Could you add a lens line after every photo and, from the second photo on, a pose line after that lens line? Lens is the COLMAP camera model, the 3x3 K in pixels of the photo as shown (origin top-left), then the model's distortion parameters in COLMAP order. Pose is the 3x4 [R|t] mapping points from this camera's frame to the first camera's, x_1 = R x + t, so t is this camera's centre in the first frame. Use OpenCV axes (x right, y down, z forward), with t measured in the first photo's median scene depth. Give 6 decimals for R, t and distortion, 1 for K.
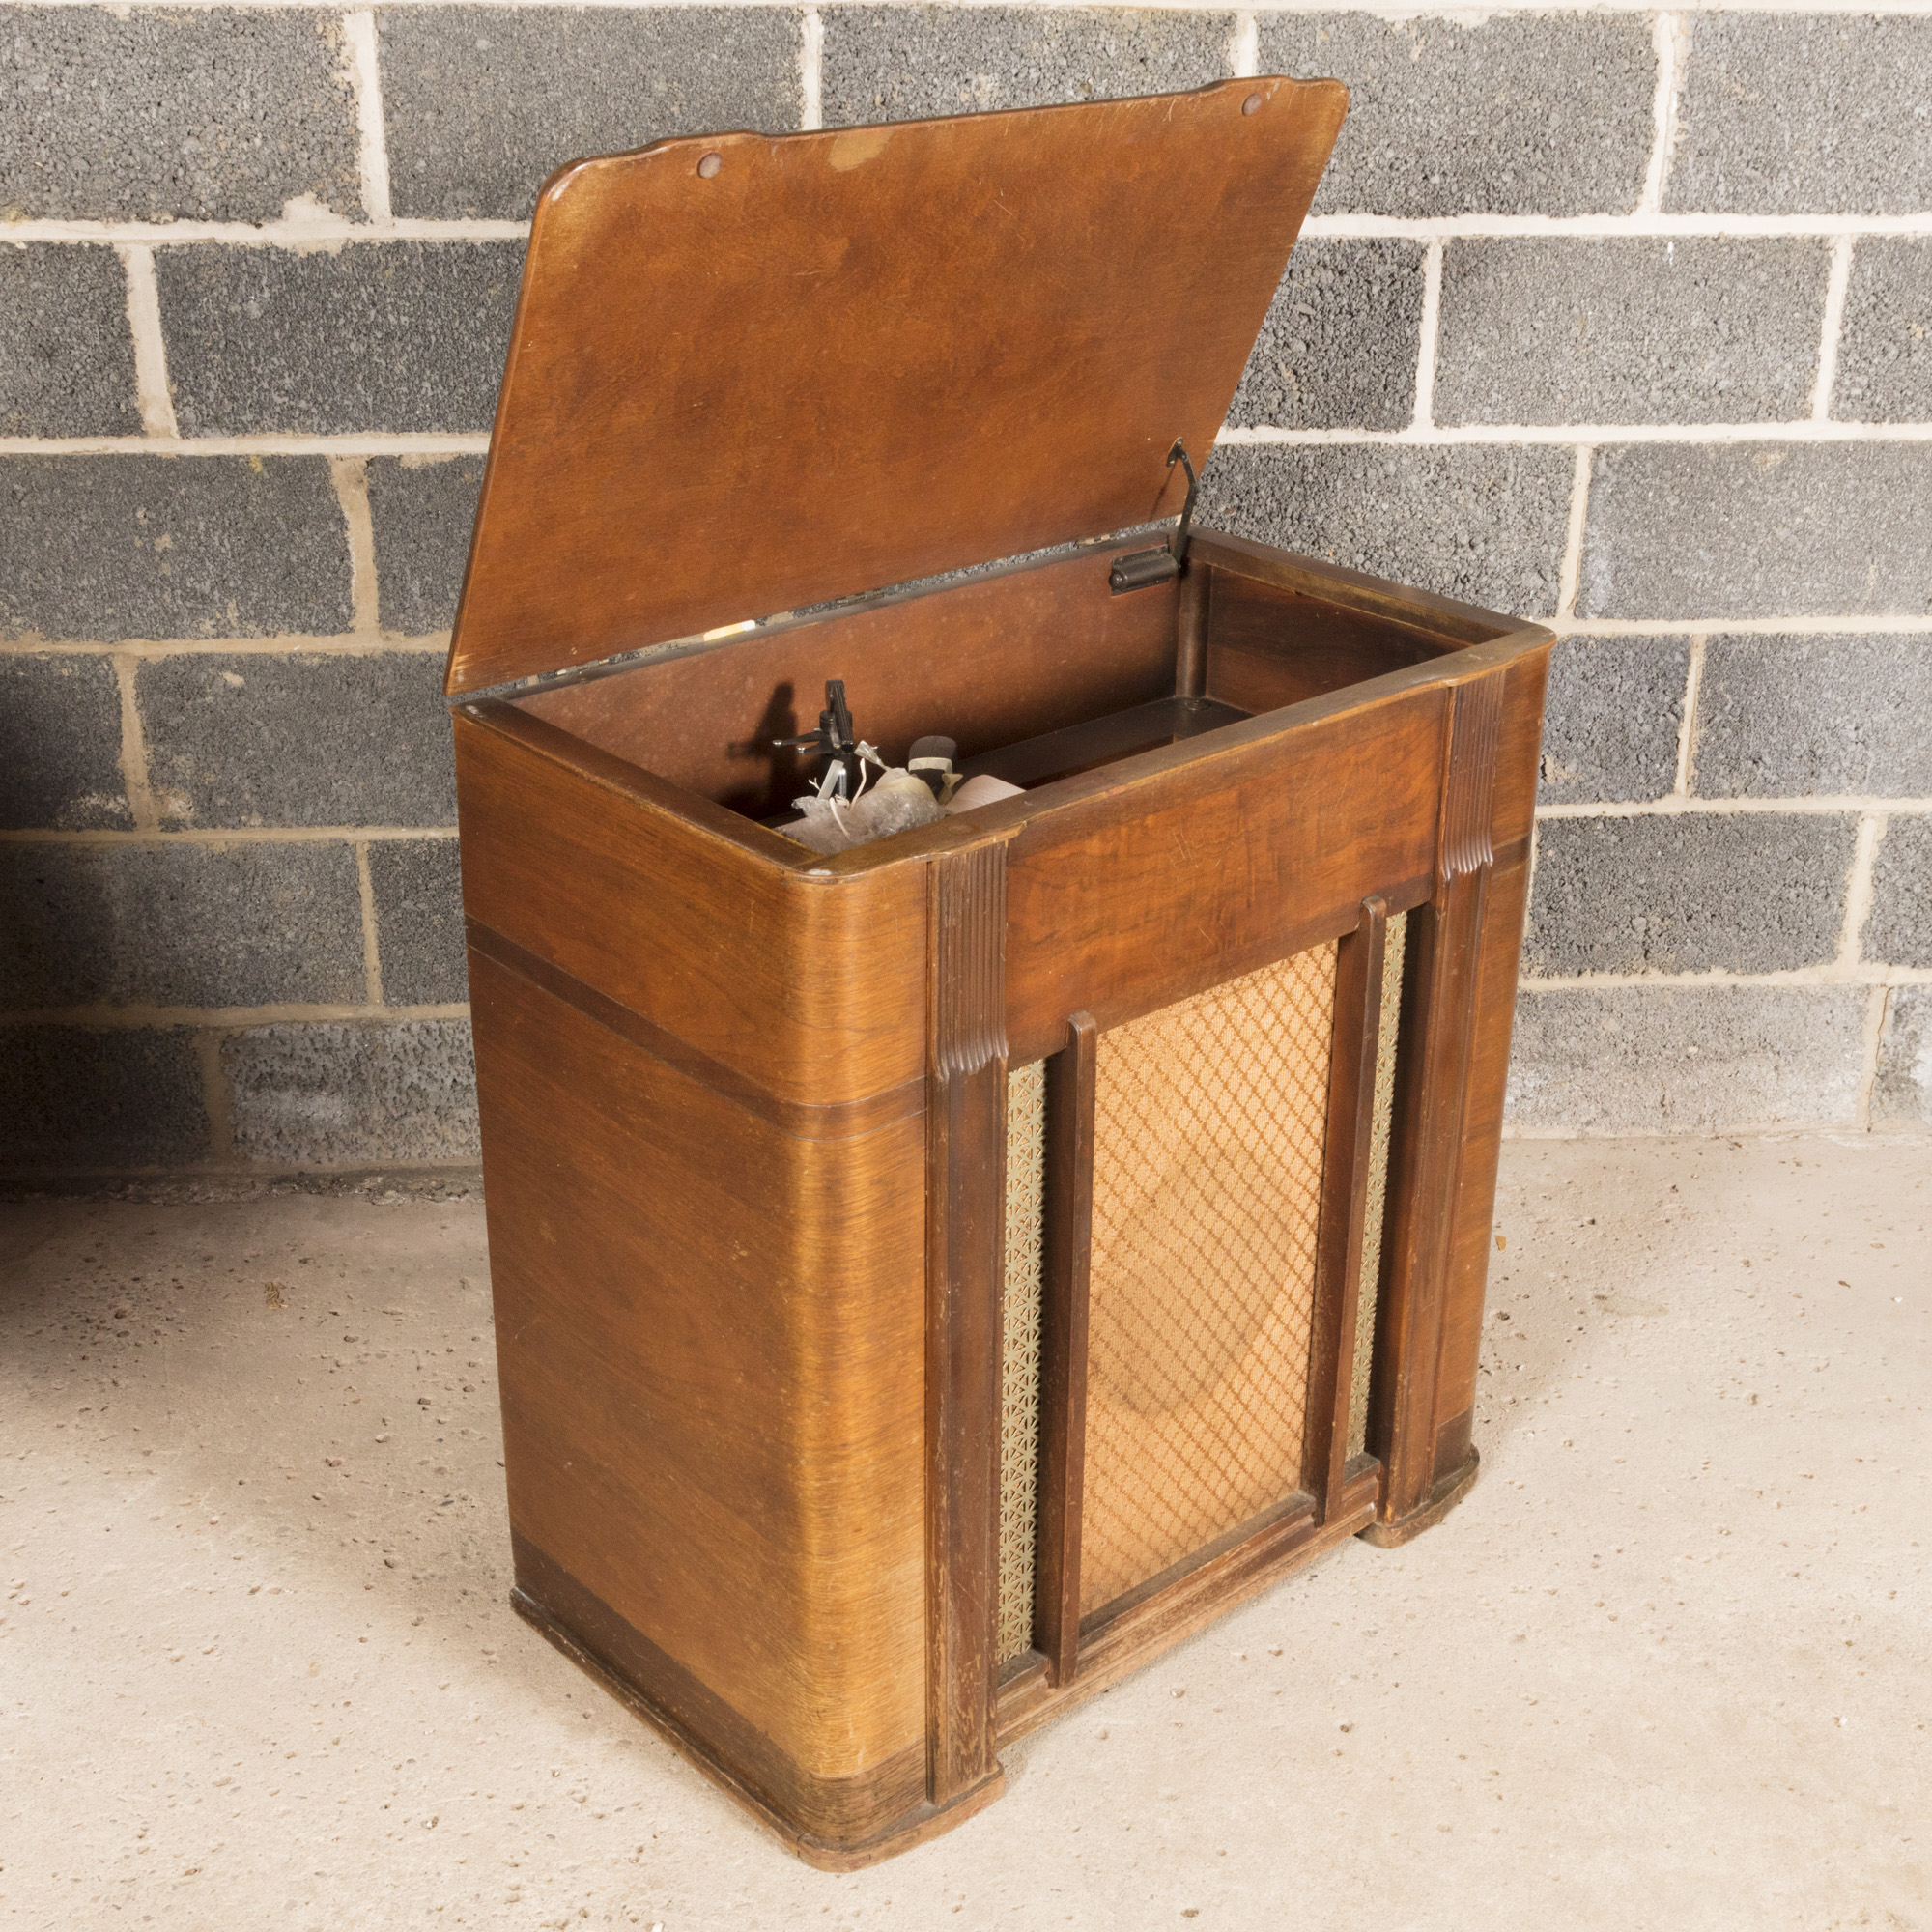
lens RADIAL K [[2571.1, 0, 1016.7], [0, 2571.1, 938.9], [0, 0, 1]] dist [-0.005065, 0.044732]
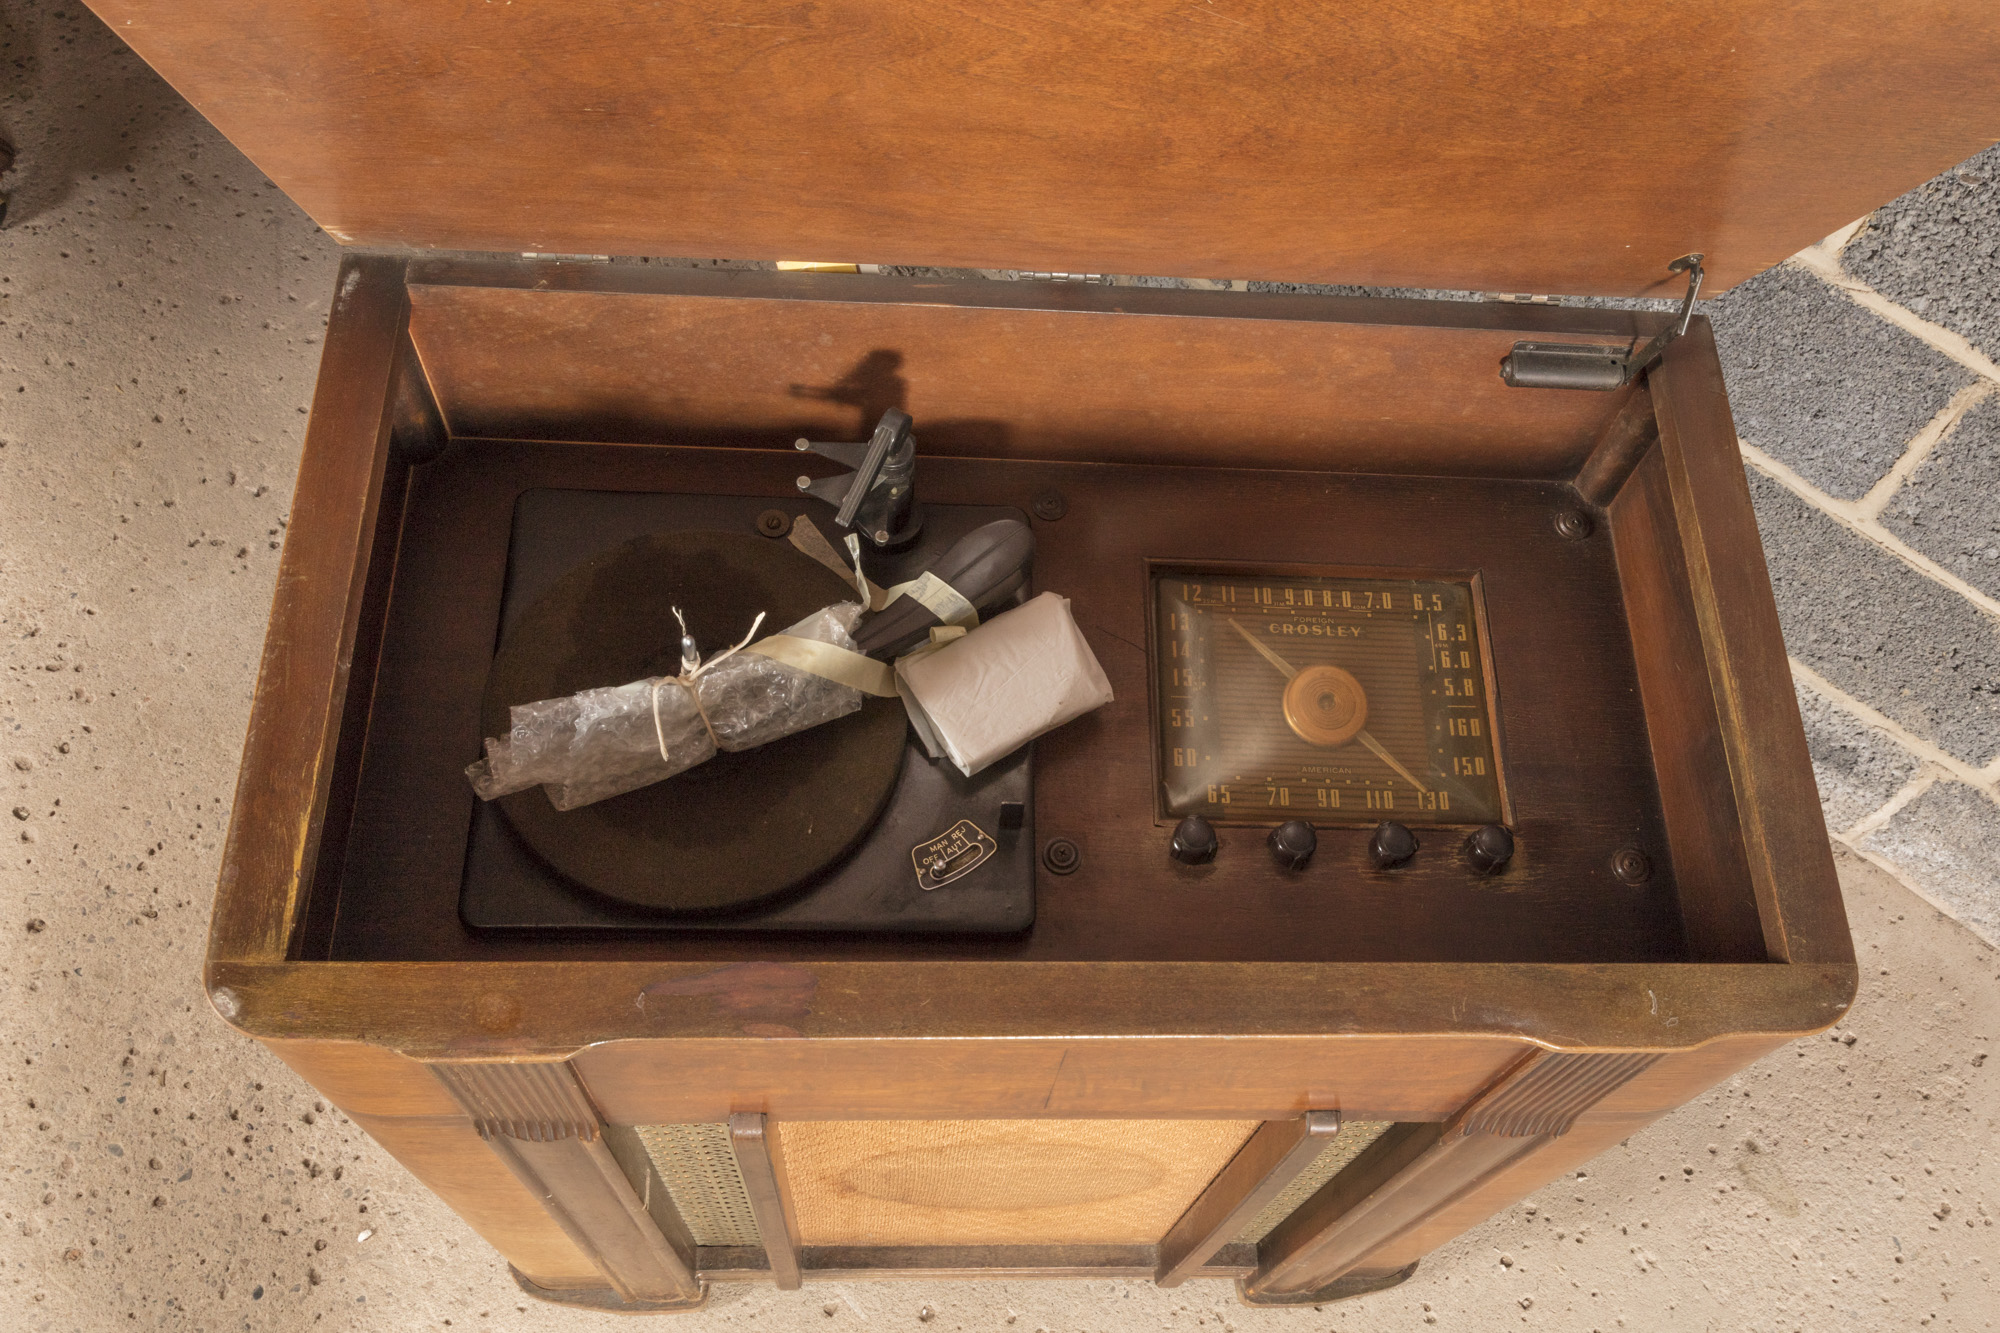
lens RADIAL K [[1761.5, 0, 1121.8], [0, 1761.5, 662.0], [0, 0, 1]] dist [-0.008335, 0.001217]
pose [[0.754714, 0.615011, -0.228404, 0.098379], [-0.357925, 0.677762, 0.642283, -0.297529], [0.549815, -0.402988, 0.731645, 0.495981]]
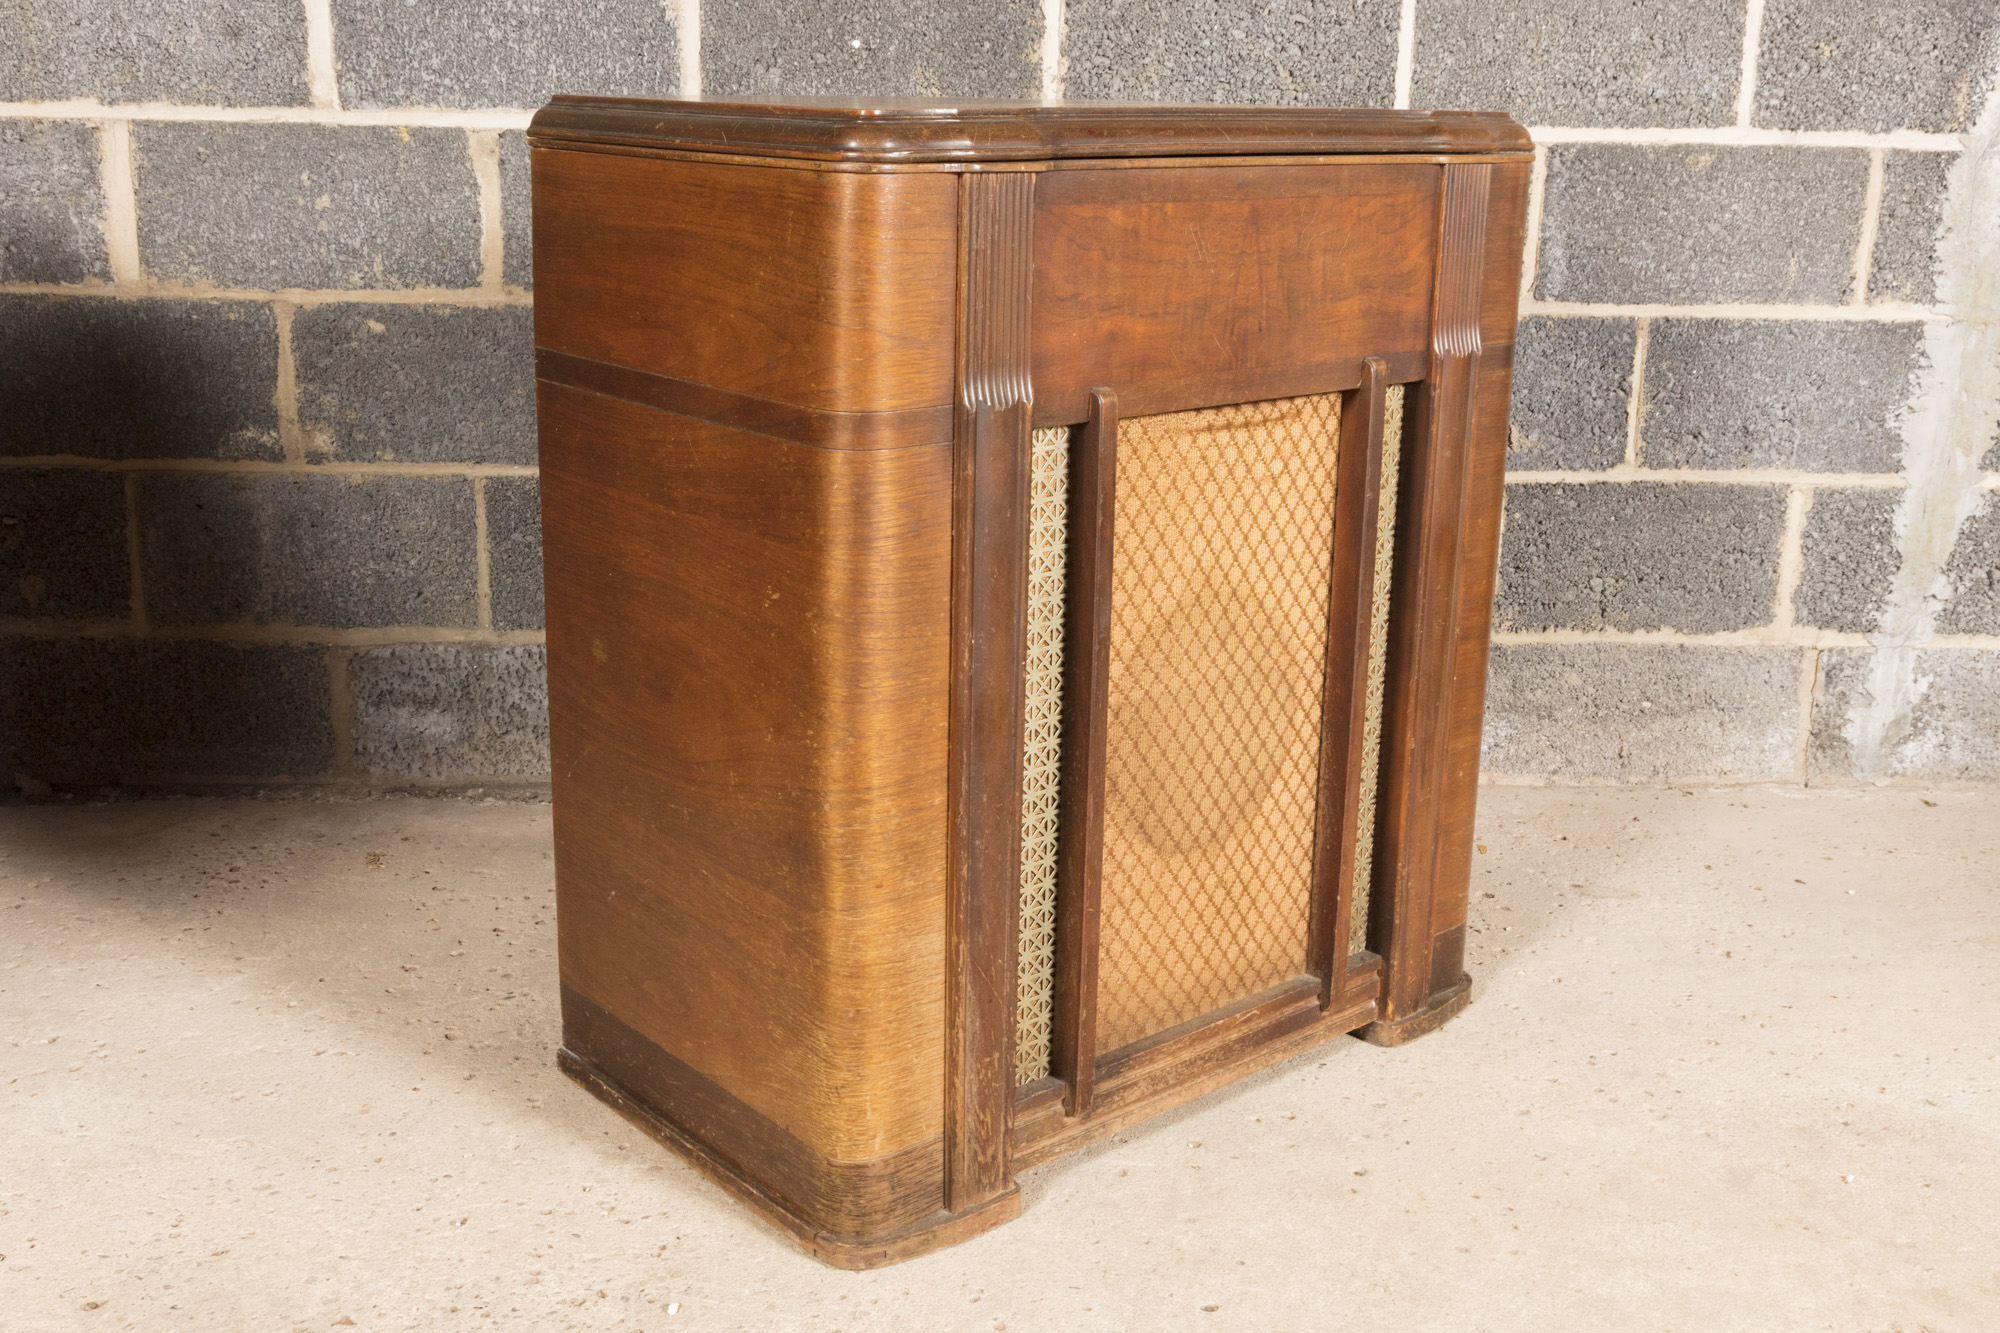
lens RADIAL K [[1988.1, 0, 1011.2], [0, 1988.1, 655.1], [0, 0, 1]] dist [0.001952, 0.003565]
pose [[0.999617, 0.013678, -0.024047, 0.005866], [-0.017439, 0.986324, -0.163891, 0.188606], [0.021476, 0.164248, 0.986185, 0.144906]]
